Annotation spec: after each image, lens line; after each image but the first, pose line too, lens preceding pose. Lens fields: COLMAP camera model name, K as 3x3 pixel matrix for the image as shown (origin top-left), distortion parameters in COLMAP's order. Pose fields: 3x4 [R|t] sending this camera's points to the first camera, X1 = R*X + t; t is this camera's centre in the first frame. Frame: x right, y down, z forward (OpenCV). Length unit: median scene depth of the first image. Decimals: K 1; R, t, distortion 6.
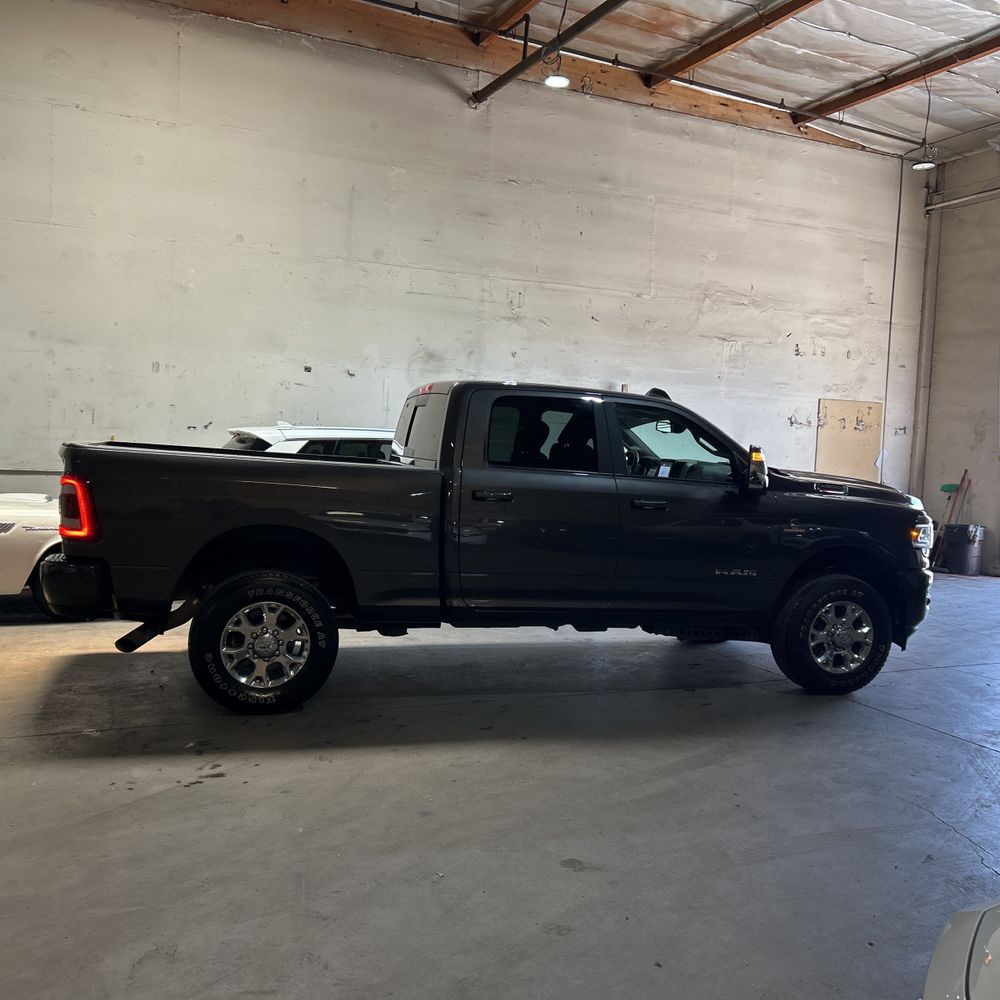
lens RADIAL K [[997.5, 0, 510.8], [0, 997.5, 498.9], [0, 0, 1]] dist [0.116593, -0.313811]
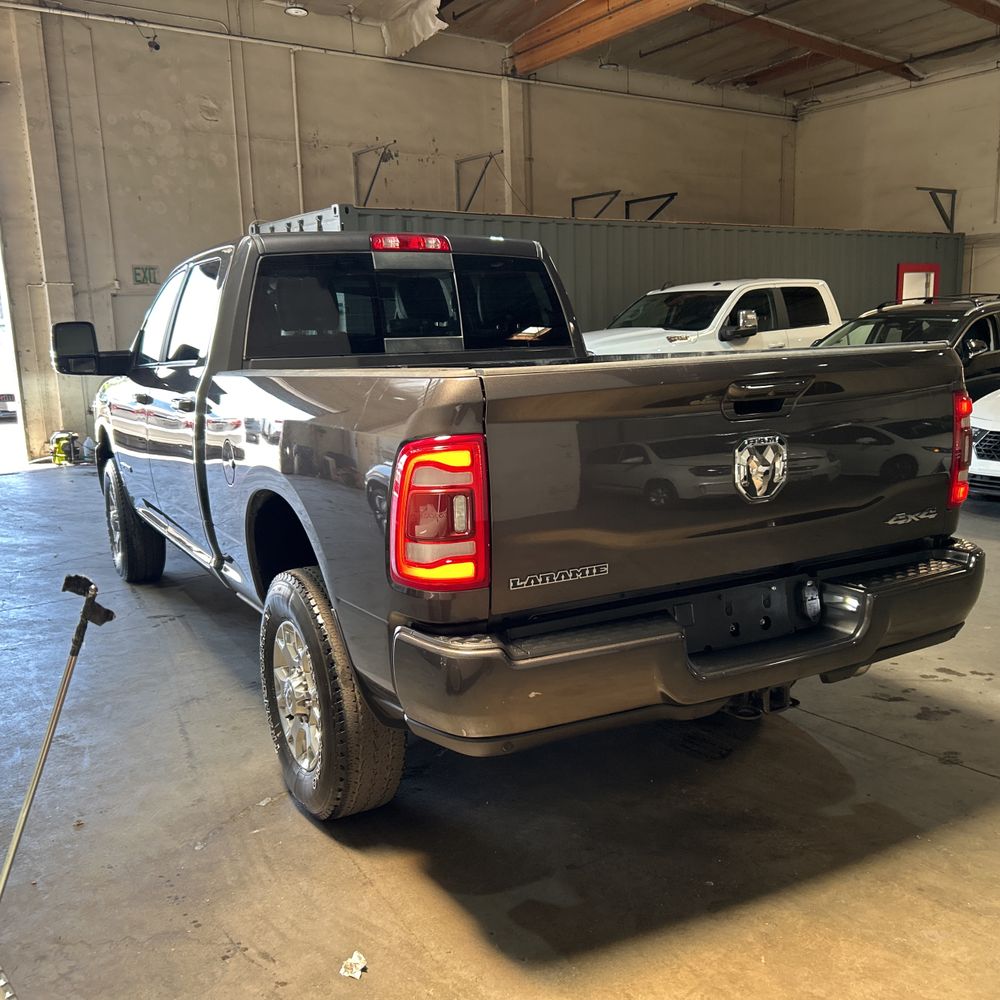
lens RADIAL K [[987.0, 0, 500.7], [0, 987.0, 526.0], [0, 0, 1]] dist [0.005740, 0.000699]
pose [[-0.204771, -0.227444, 0.952018, -0.411157], [0.070666, 0.966655, 0.246140, -0.047145], [-0.976256, 0.117678, -0.181871, 0.602220]]
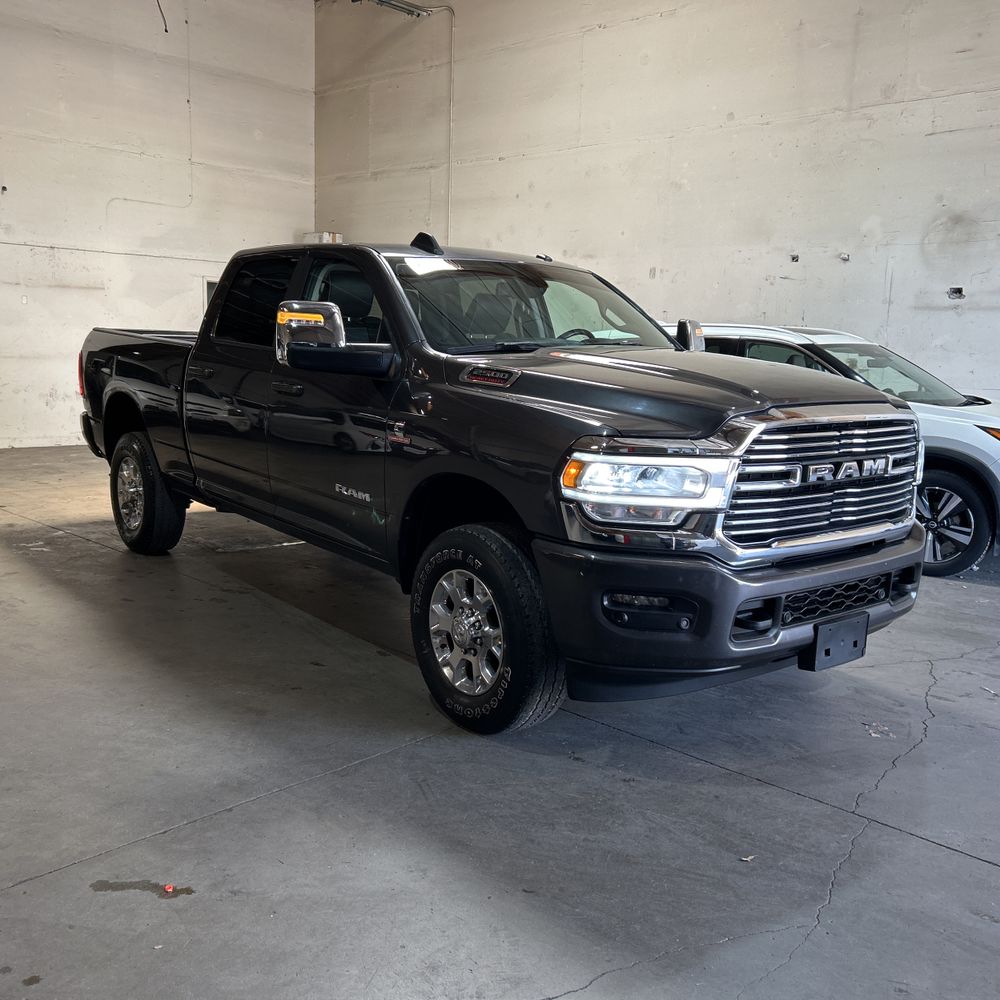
lens RADIAL K [[1004.9, 0, 492.6], [0, 1004.9, 503.0], [0, 0, 1]] dist [0.029891, -0.024242]
pose [[0.364697, 0.121451, -0.923172, 0.477789], [-0.067412, 0.992299, 0.103914, 0.001192], [0.928683, 0.024336, 0.370076, 0.445167]]
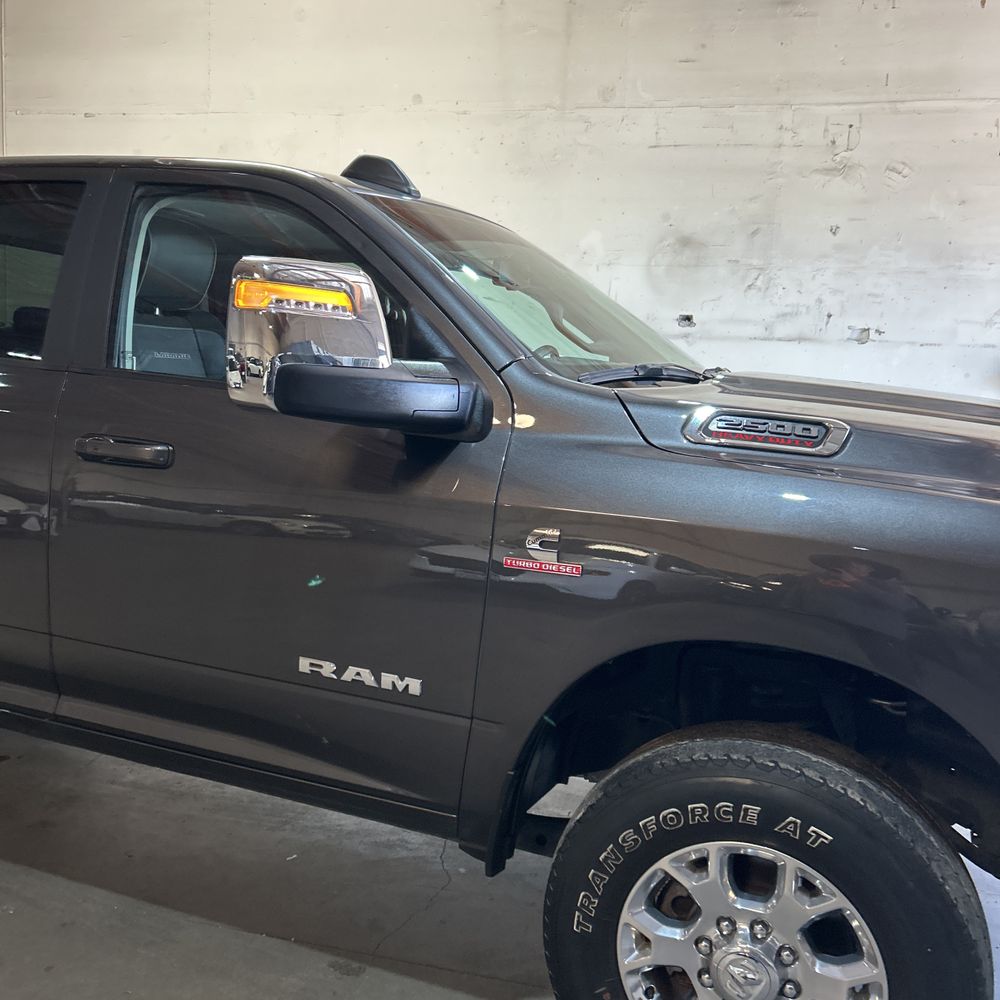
lens RADIAL K [[1009.7, 0, 500.2], [0, 1009.7, 495.6], [0, 0, 1]] dist [0.044666, -0.043964]
pose [[0.782640, 0.069060, -0.618632, 0.244366], [-0.054430, 0.997612, 0.042507, -0.000538], [0.620091, 0.000404, 0.784530, 0.411816]]
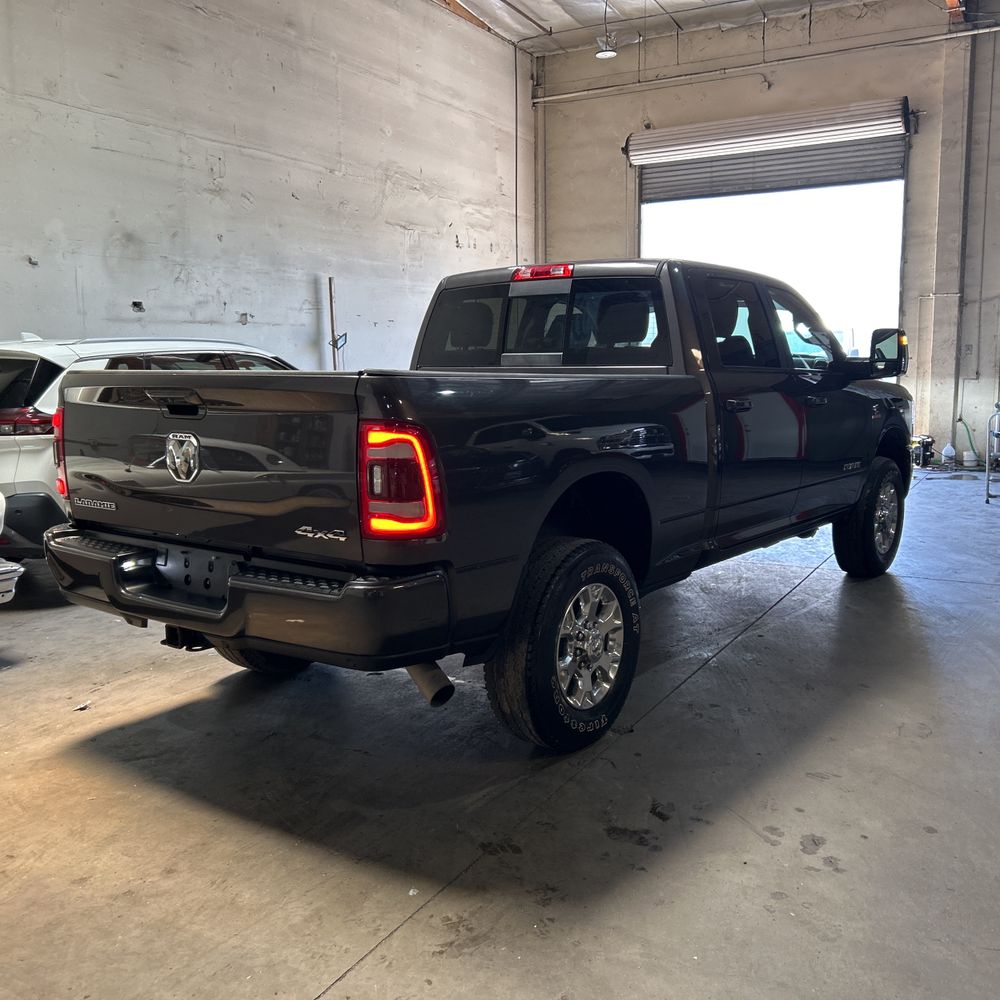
lens RADIAL K [[1003.2, 0, 514.2], [0, 1003.2, 503.9], [0, 0, 1]] dist [0.007190, -0.011529]
pose [[0.802911, -0.136689, 0.580215, -0.309975], [0.078942, 0.989163, 0.123790, -0.018094], [-0.590848, -0.053589, 0.805001, 0.226139]]
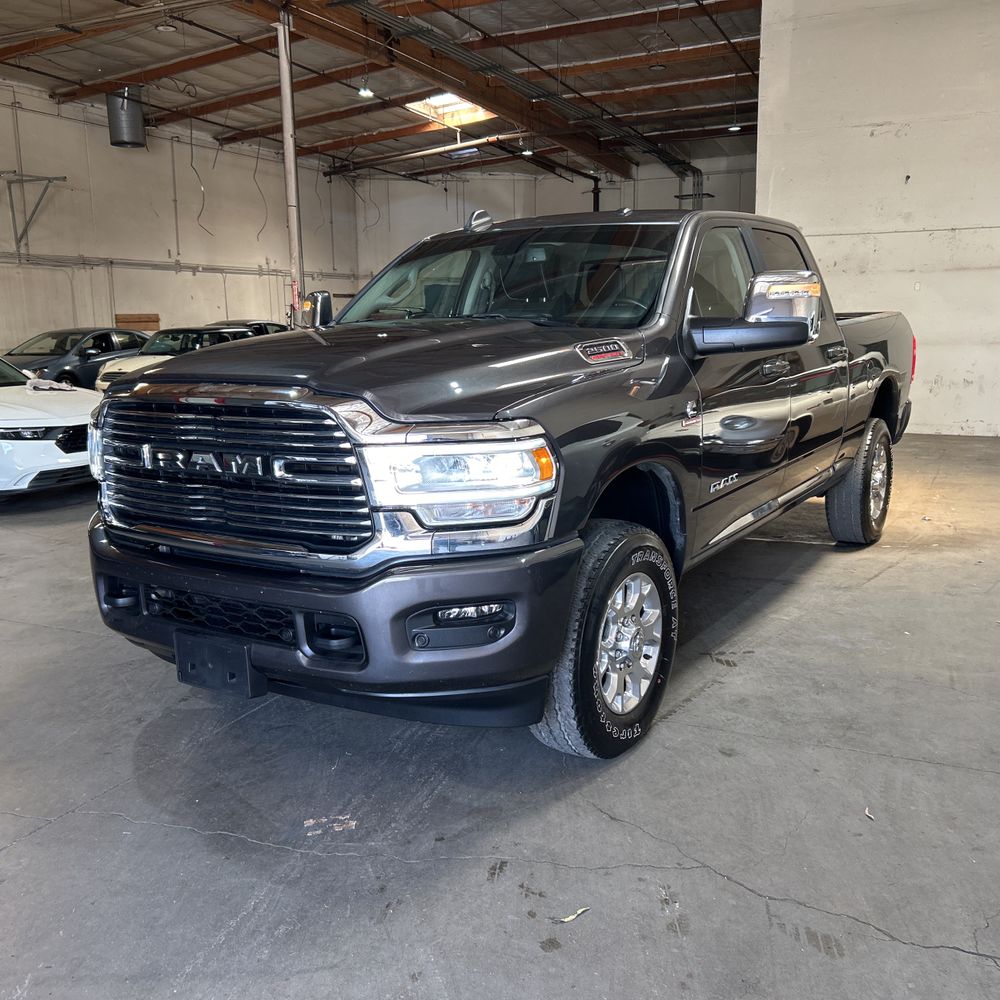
lens RADIAL K [[1004.9, 0, 492.6], [0, 1004.9, 503.0], [0, 0, 1]] dist [0.029891, -0.024242]
pose [[-0.764155, 0.089815, -0.638750, 0.346789], [-0.048756, 0.979383, 0.196040, -0.027698], [0.643188, 0.180948, -0.744021, 0.888406]]
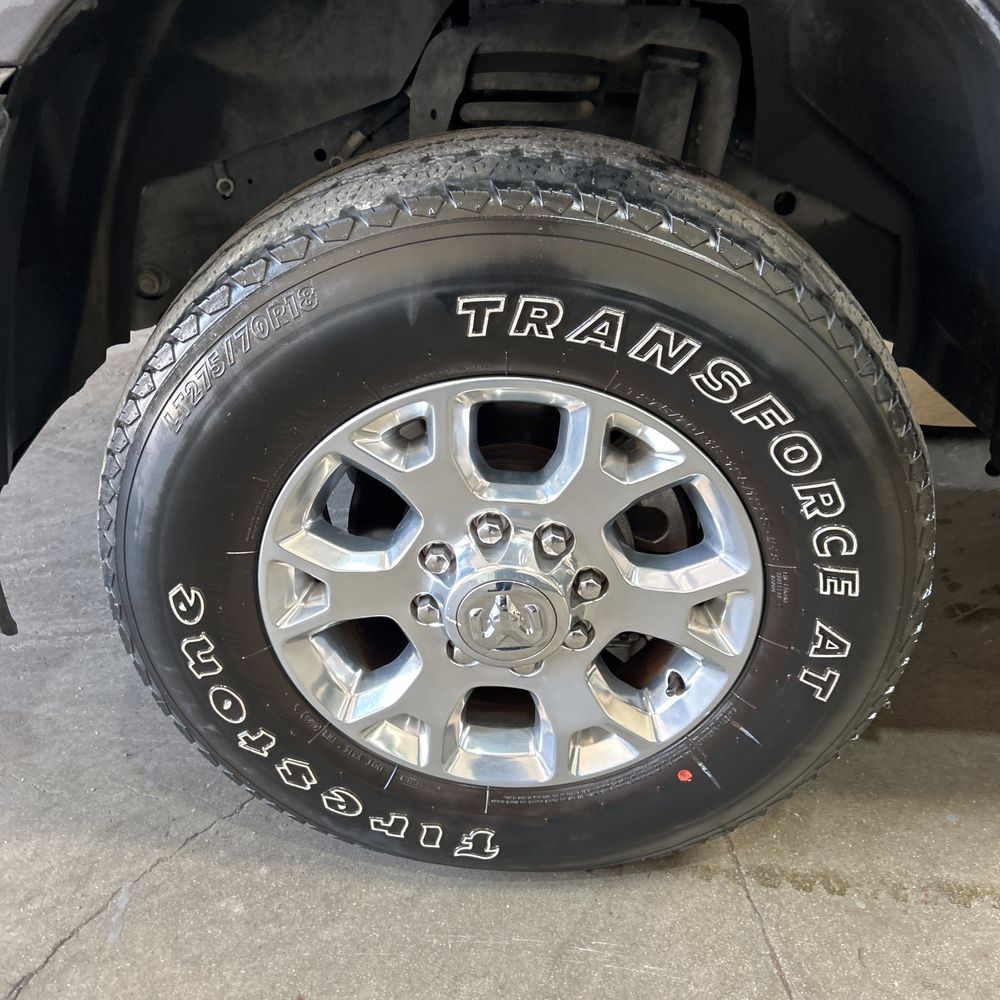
lens RADIAL K [[962.9, 0, 497.7], [0, 962.9, 484.2], [0, 0, 1]] dist [0.080823, -0.004420]
pose [[-0.946039, -0.221639, 0.236402, 0.121721], [-0.054975, 0.828717, 0.556962, 0.013839], [-0.319355, 0.513912, -0.796183, 0.765631]]
